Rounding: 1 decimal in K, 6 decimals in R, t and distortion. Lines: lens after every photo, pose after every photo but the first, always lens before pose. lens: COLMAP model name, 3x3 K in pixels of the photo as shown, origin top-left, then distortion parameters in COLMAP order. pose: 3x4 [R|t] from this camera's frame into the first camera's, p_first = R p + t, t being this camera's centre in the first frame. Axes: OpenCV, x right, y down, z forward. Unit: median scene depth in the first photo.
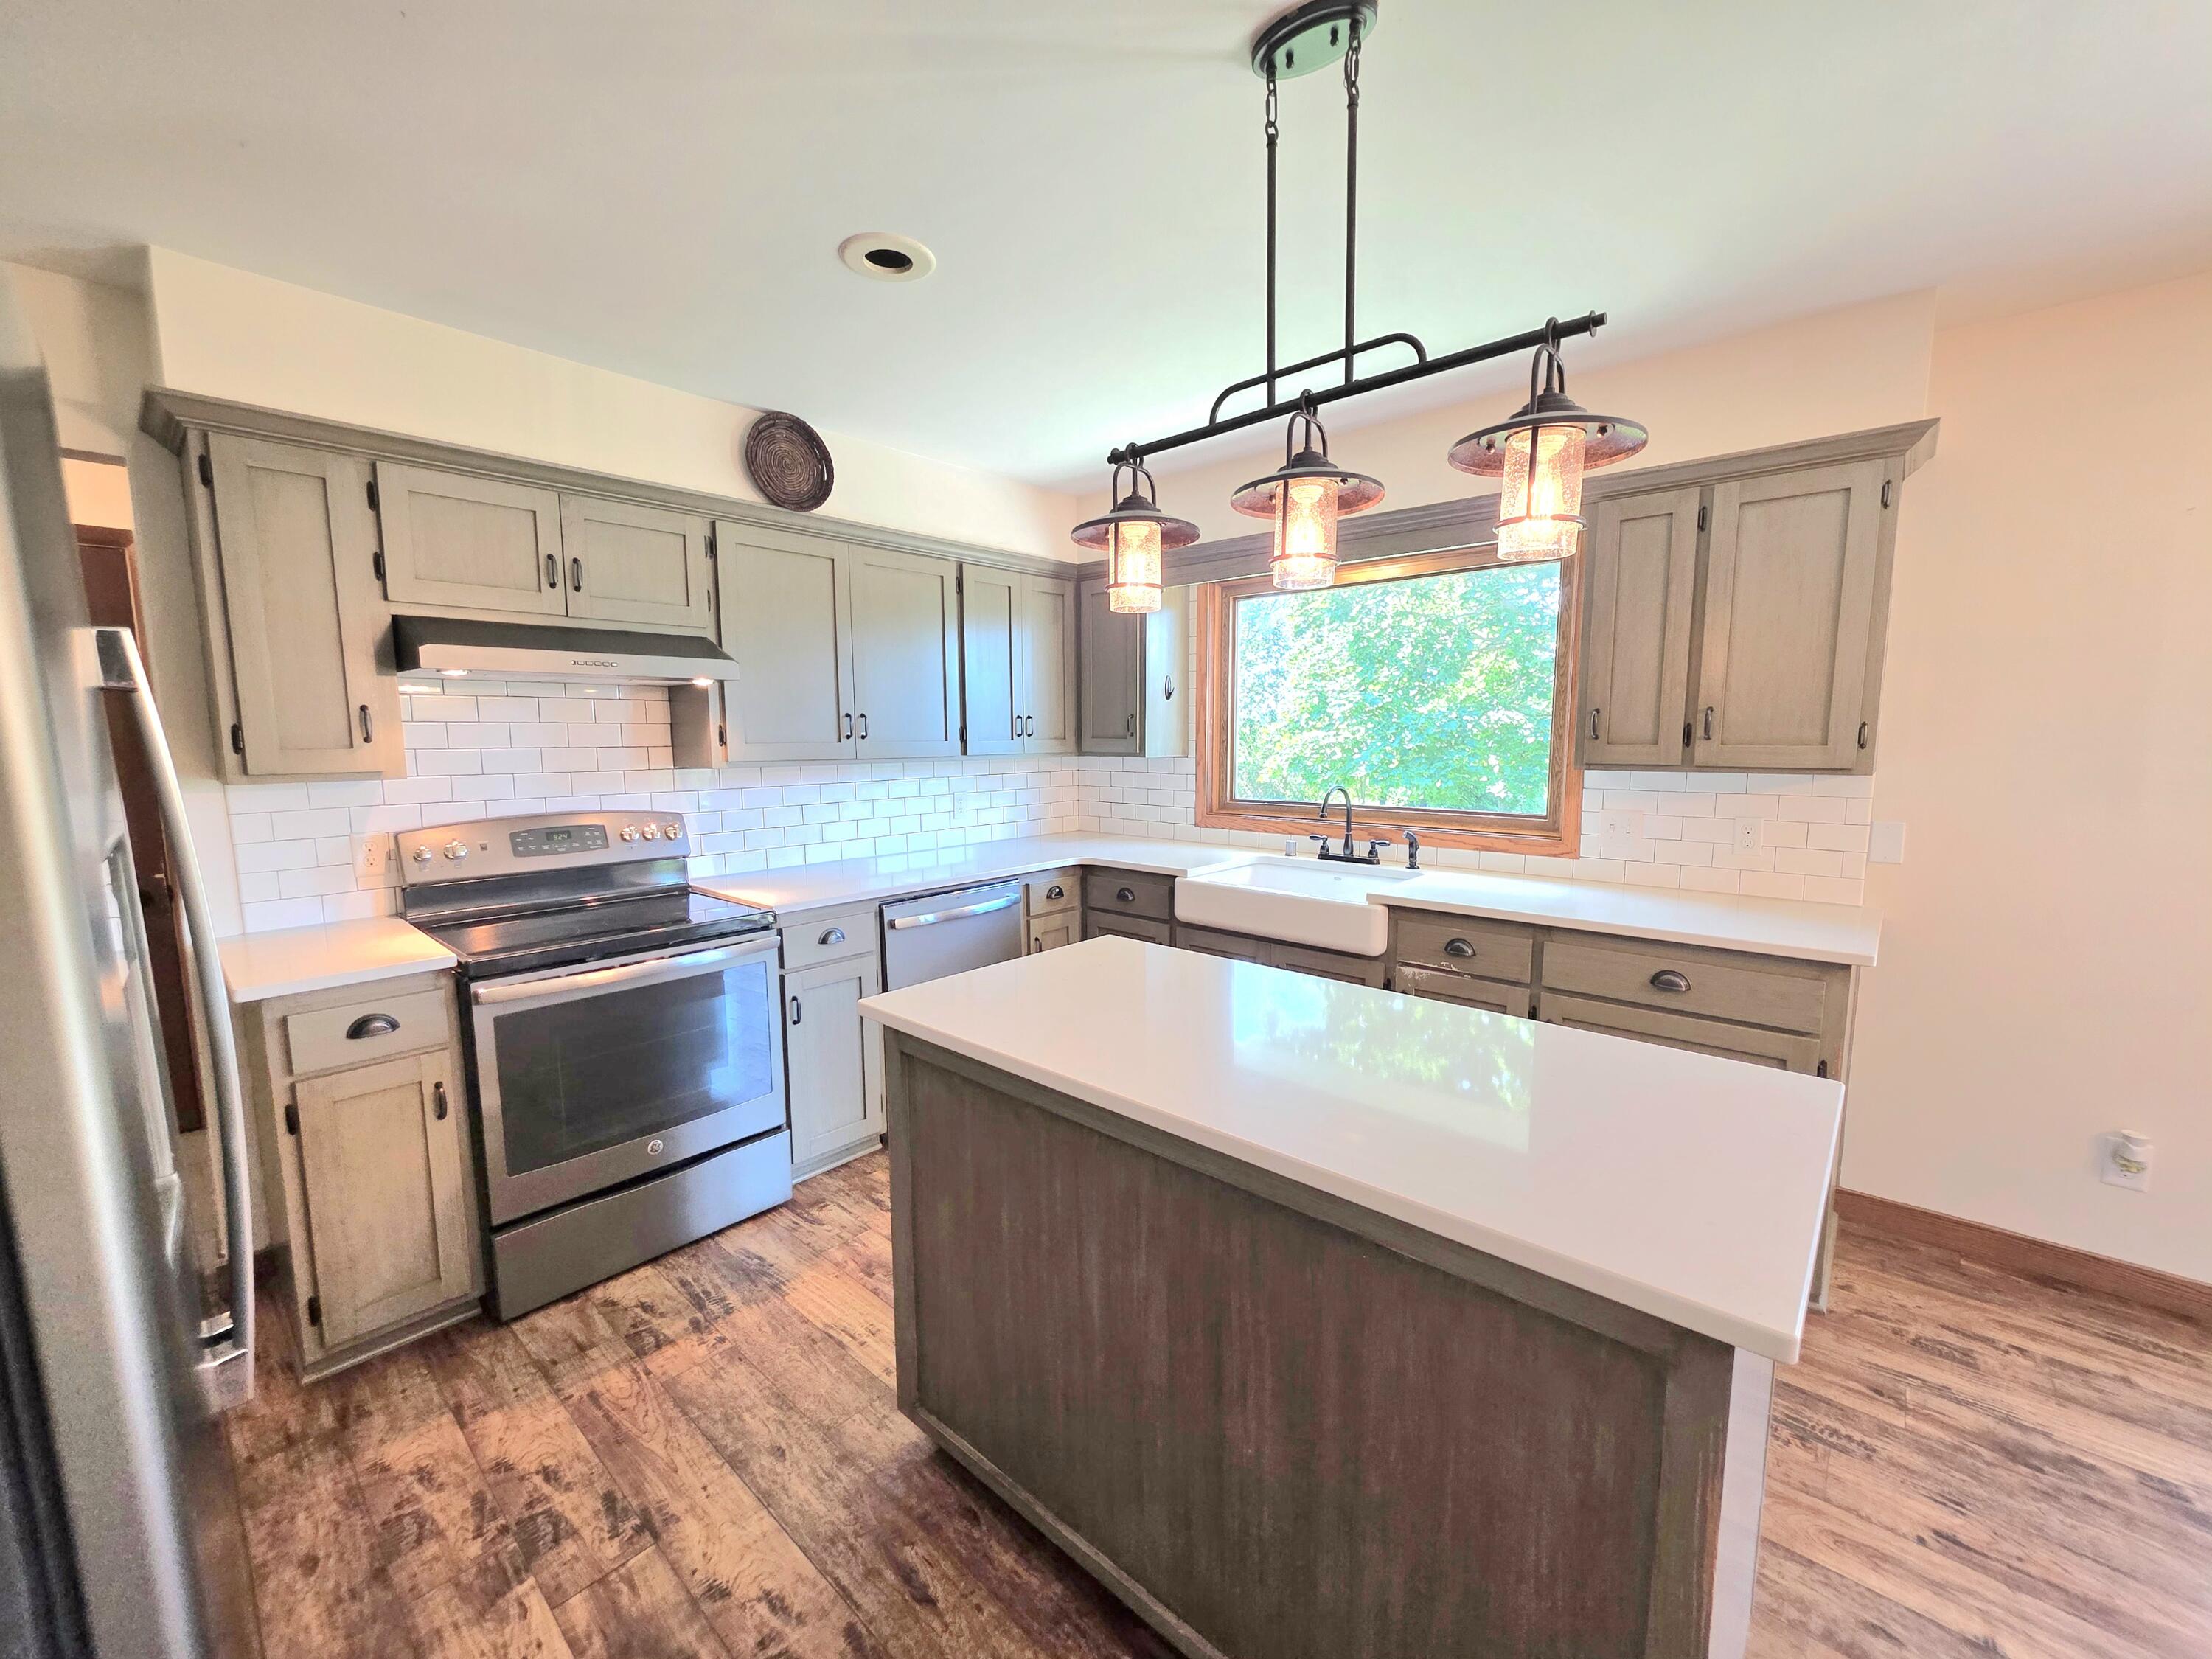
lens RADIAL K [[886.8, 0, 1113.4], [0, 886.8, 840.4], [0, 0, 1]] dist [0.001023, -0.000155]
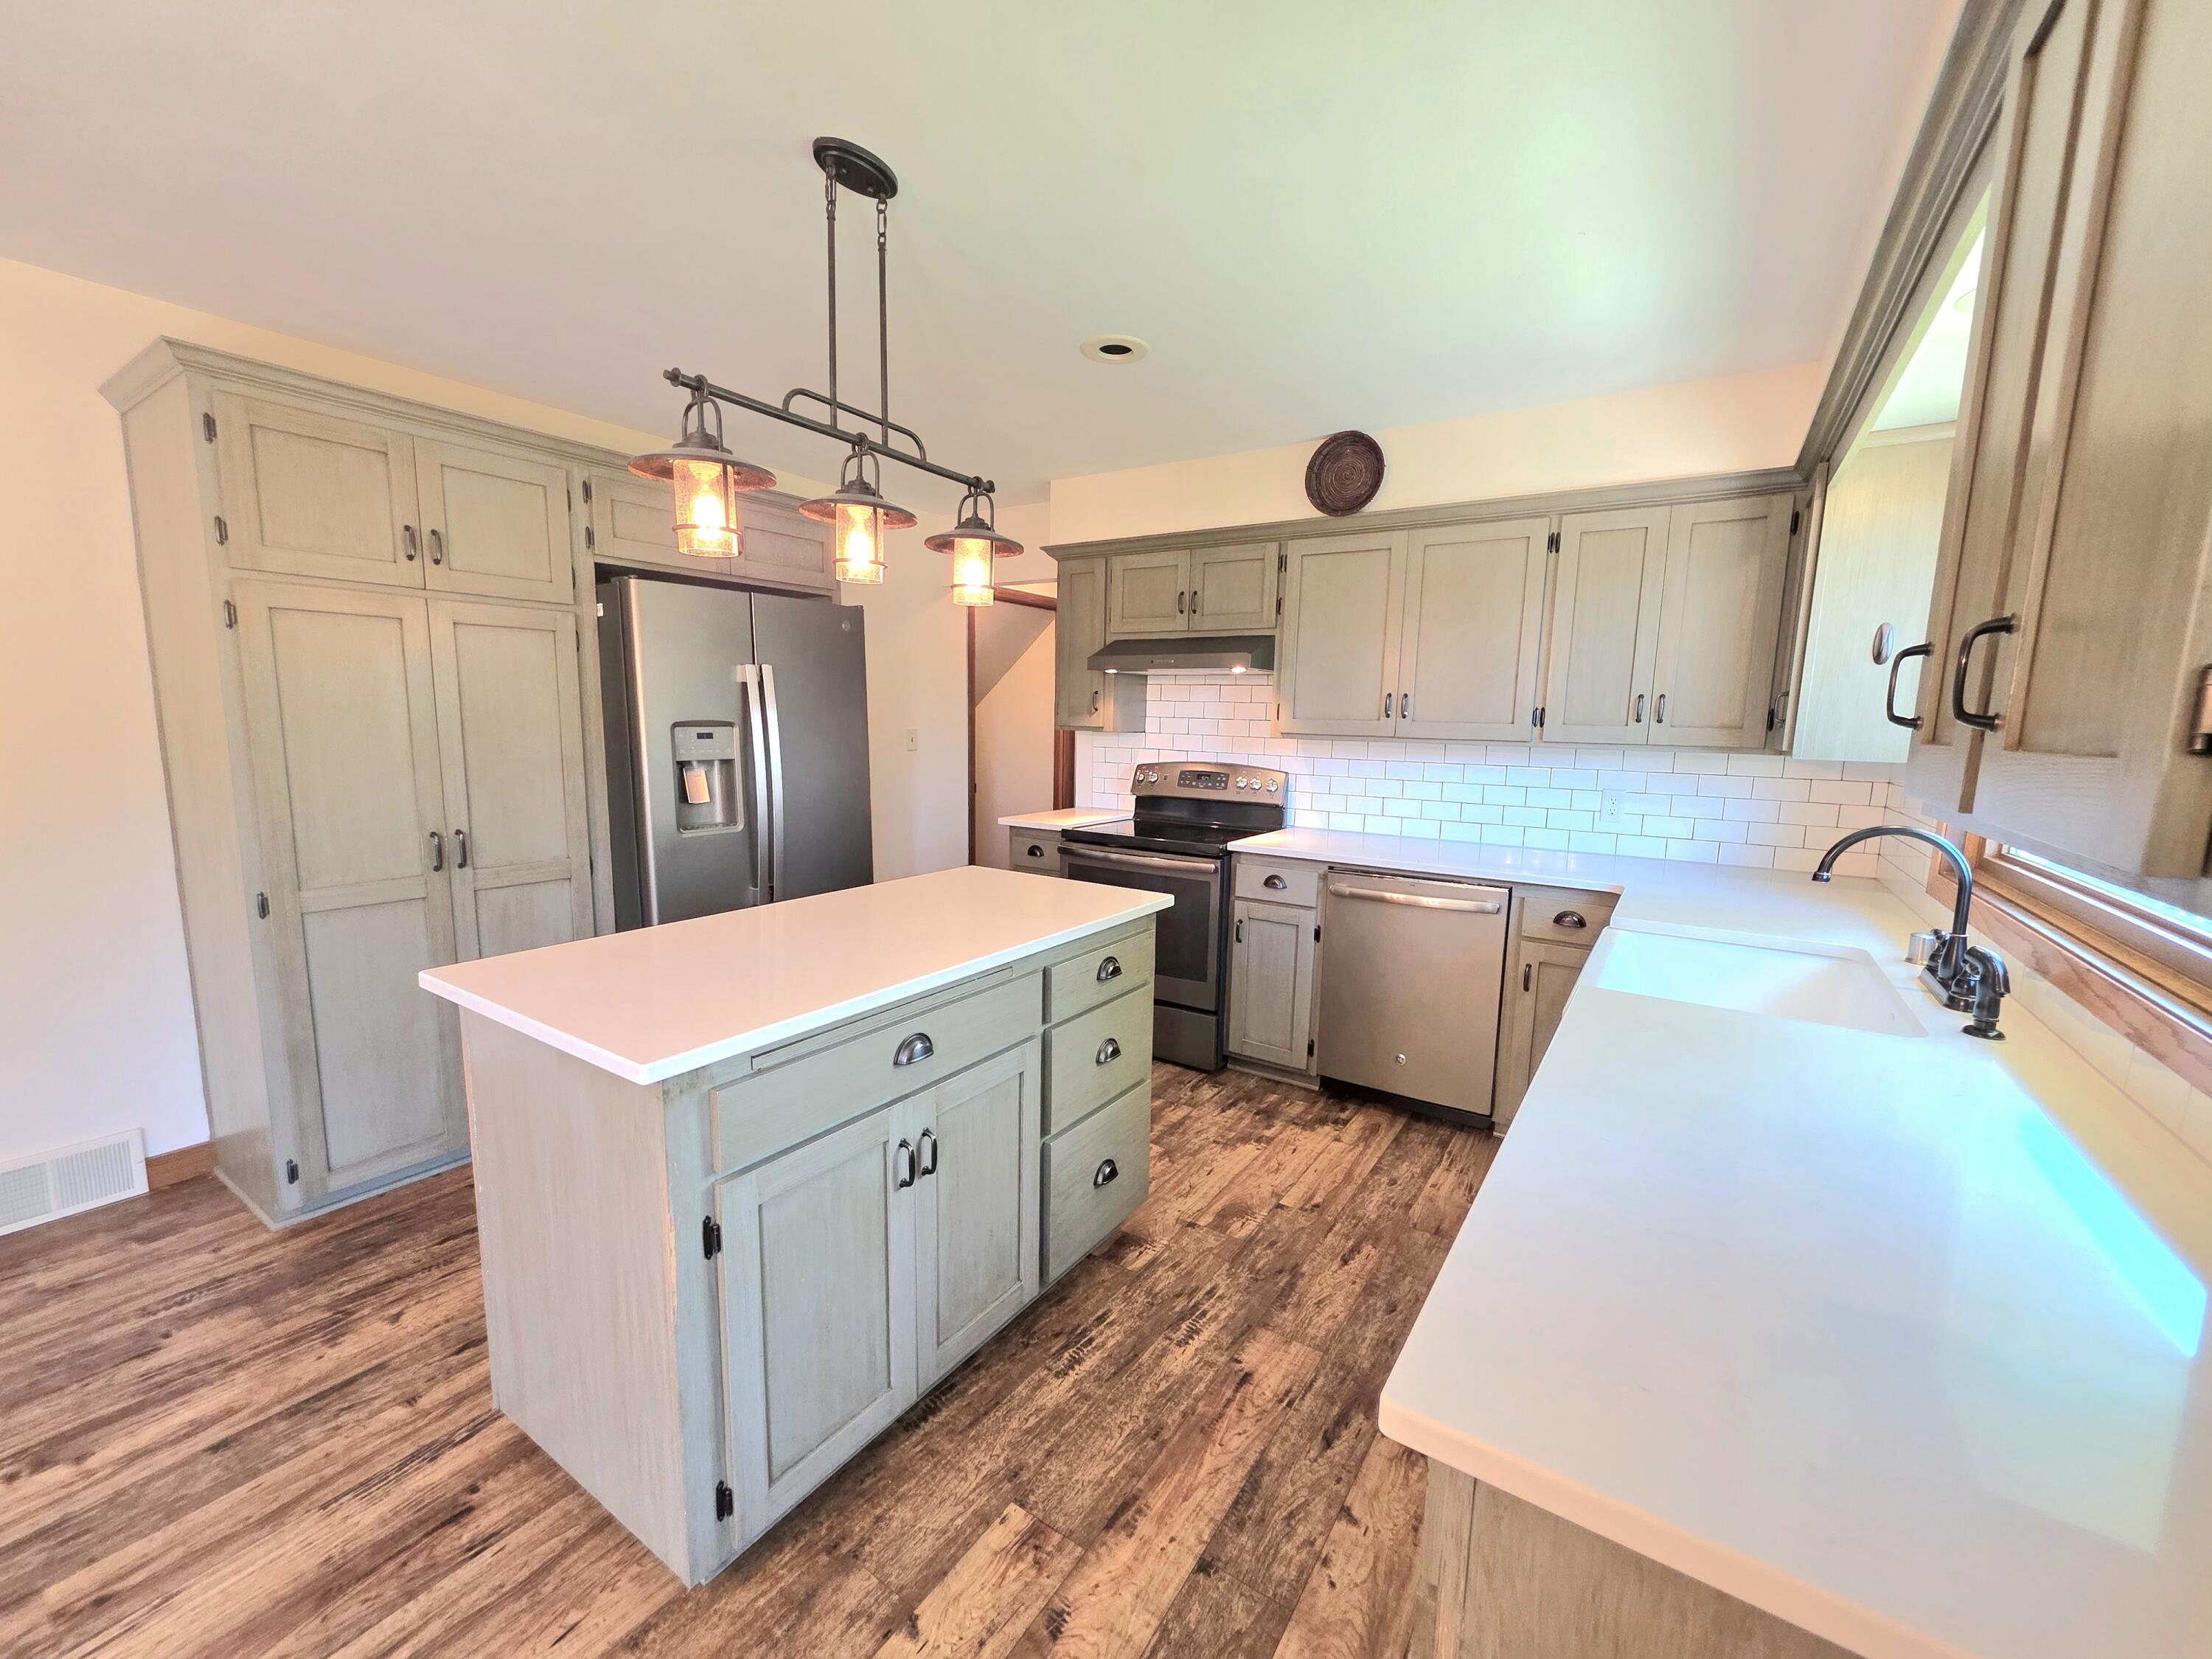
lens RADIAL K [[886.8, 0, 1113.4], [0, 886.8, 840.4], [0, 0, 1]] dist [0.001023, -0.000155]
pose [[0.145884, 0.146523, -0.978391, 1.087814], [-0.144592, 0.981509, 0.125430, -0.085801], [0.978678, 0.123169, 0.164372, 0.804891]]
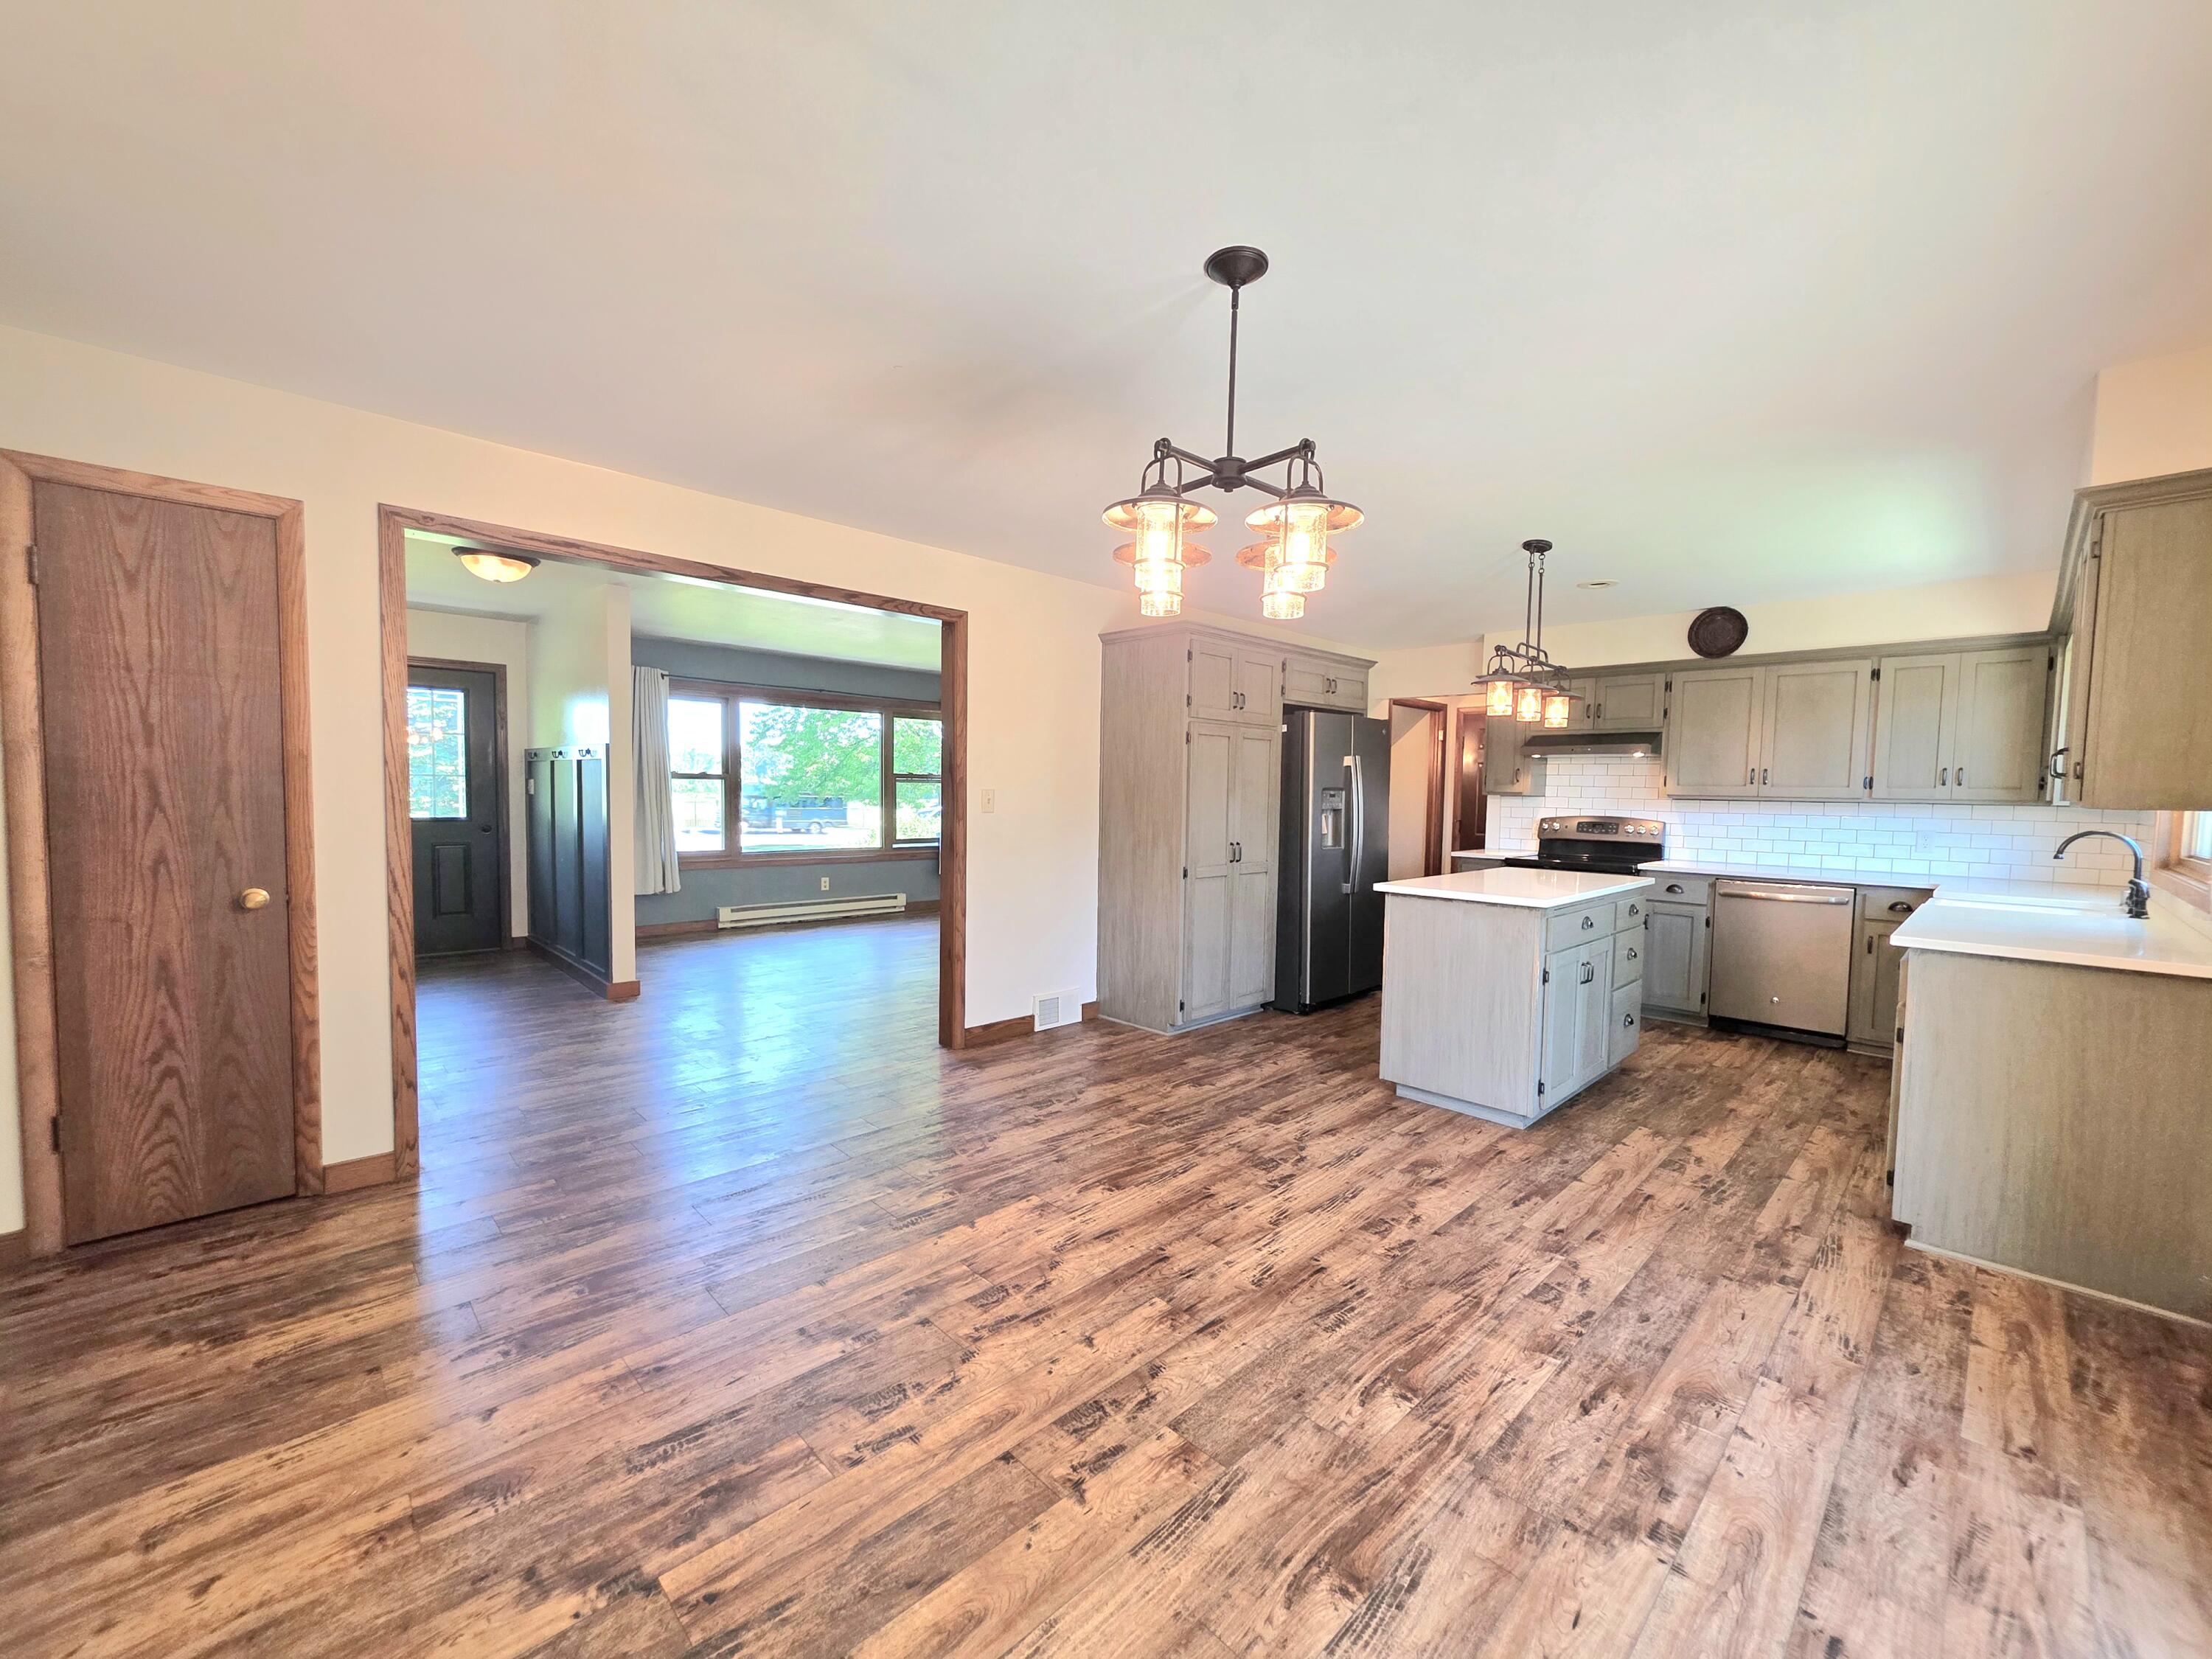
lens RADIAL K [[886.8, 0, 1113.4], [0, 886.8, 840.4], [0, 0, 1]] dist [0.001023, -0.000155]
pose [[-0.065647, 0.061129, -0.995969, 2.168104], [-0.140839, 0.987562, 0.069897, 0.060544], [0.987854, 0.144860, -0.056221, -0.084969]]
